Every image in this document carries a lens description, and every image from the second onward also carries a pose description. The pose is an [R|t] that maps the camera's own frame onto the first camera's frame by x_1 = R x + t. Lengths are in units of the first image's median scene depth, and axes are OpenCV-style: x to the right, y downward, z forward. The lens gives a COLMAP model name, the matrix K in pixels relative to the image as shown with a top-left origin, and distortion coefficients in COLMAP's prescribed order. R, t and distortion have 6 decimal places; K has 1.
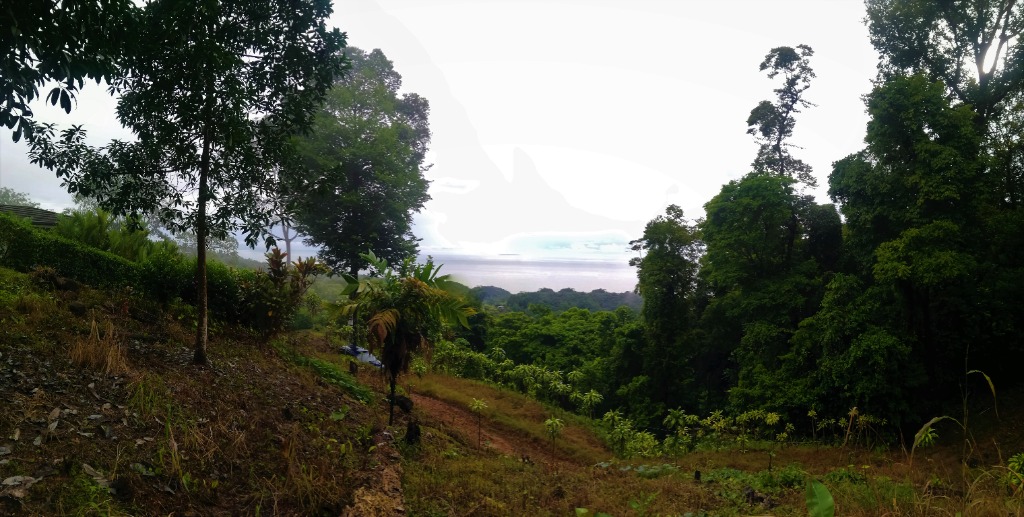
lens RADIAL K [[440.3, 0, 512.7], [0, 440.3, 261.8], [0, 0, 1]] dist [-0.001560, -0.000015]
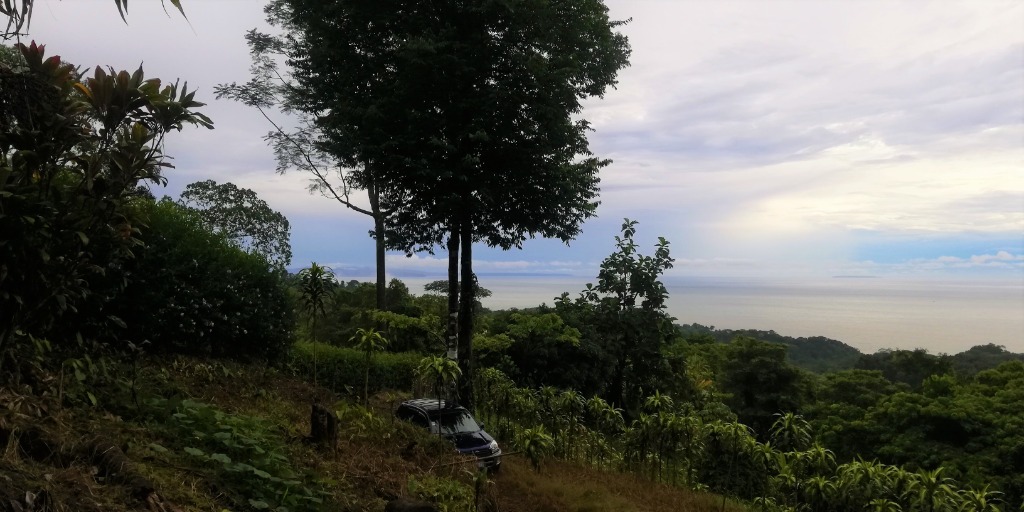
lens RADIAL K [[754.7, 0, 514.0], [0, 754.7, 254.4], [0, 0, 1]] dist [0.073352, -0.106264]
pose [[0.909406, -0.020288, -0.415414, 0.011877], [-0.001563, 0.998636, -0.052195, 0.047809], [0.415906, 0.048115, 0.908134, 0.159586]]
